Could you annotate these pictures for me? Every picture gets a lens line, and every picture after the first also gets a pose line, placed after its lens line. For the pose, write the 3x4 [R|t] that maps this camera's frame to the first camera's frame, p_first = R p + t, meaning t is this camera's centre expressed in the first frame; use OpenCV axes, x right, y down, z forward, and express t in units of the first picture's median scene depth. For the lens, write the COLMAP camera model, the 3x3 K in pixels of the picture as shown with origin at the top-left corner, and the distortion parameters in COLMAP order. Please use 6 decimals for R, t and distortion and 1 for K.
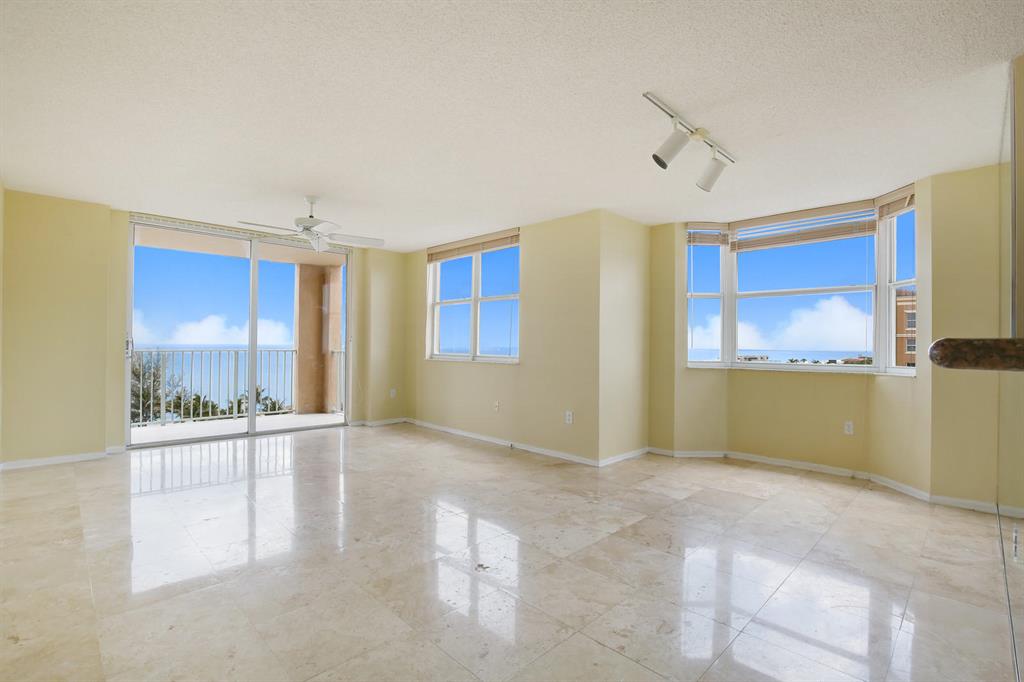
lens RADIAL K [[475.1, 0, 521.1], [0, 475.1, 347.6], [0, 0, 1]] dist [-0.020139, 0.000298]
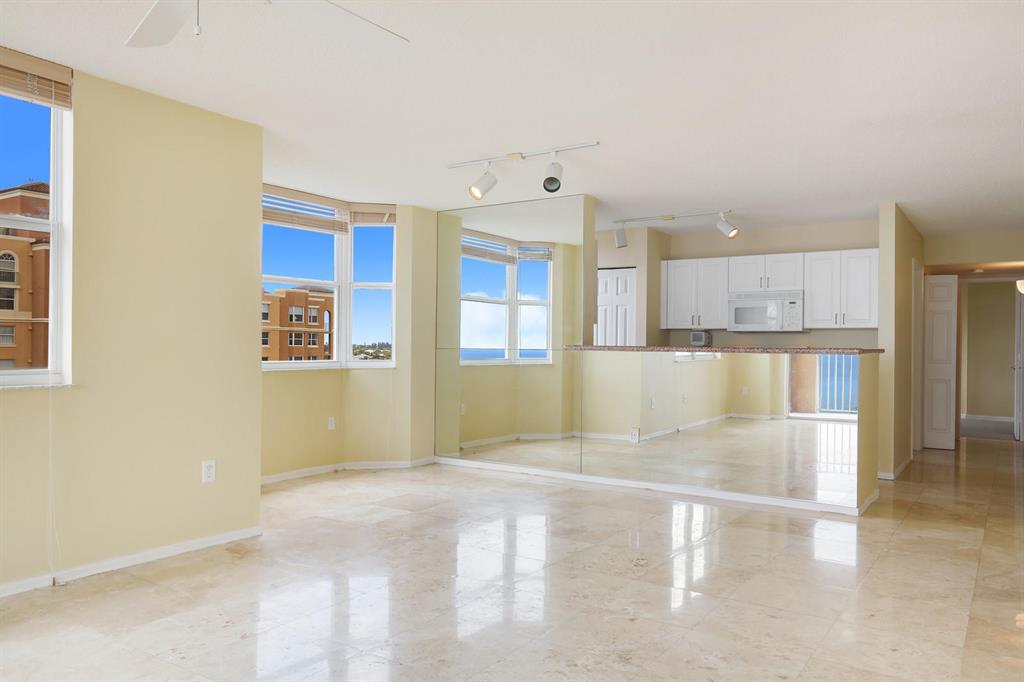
lens RADIAL K [[743.5, 0, 515.0], [0, 743.5, 348.0], [0, 0, 1]] dist [0.009330, 0.002433]
pose [[-0.187493, -0.014750, 0.982155, -0.967543], [-0.006950, 0.999882, 0.013689, -0.015052], [-0.982241, -0.004259, -0.187574, 0.944931]]
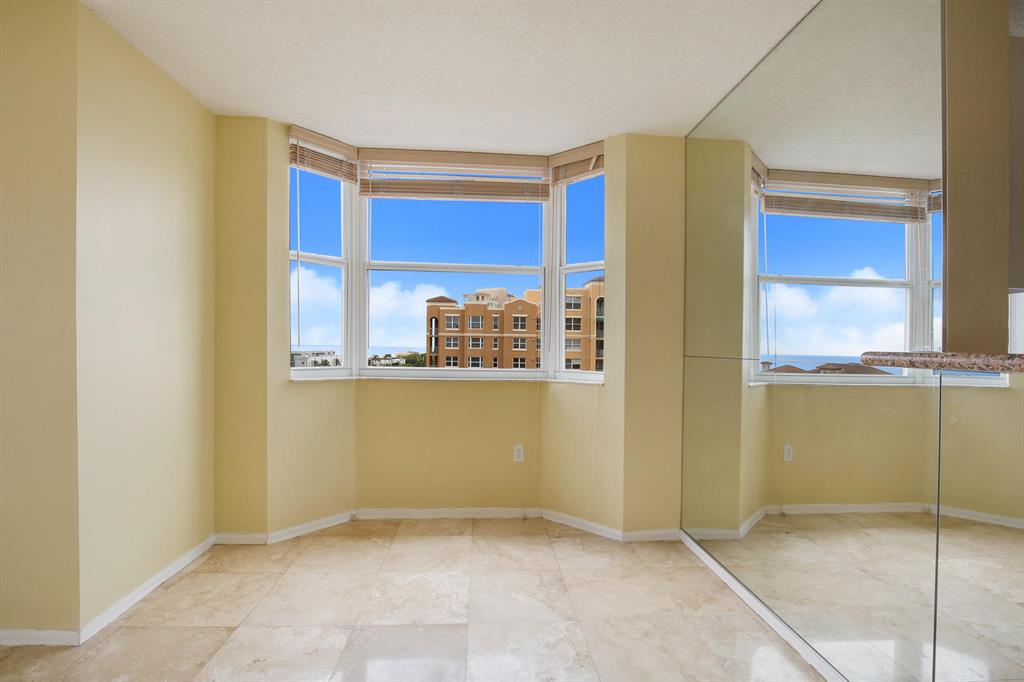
lens RADIAL K [[475.1, 0, 515.9], [0, 475.1, 343.9], [0, 0, 1]] dist [-0.020139, 0.000298]
pose [[0.660086, 0.004146, 0.751178, 0.125327], [-0.005896, 0.999983, -0.000338, -0.004731], [-0.751167, -0.004206, 0.660099, 0.518187]]
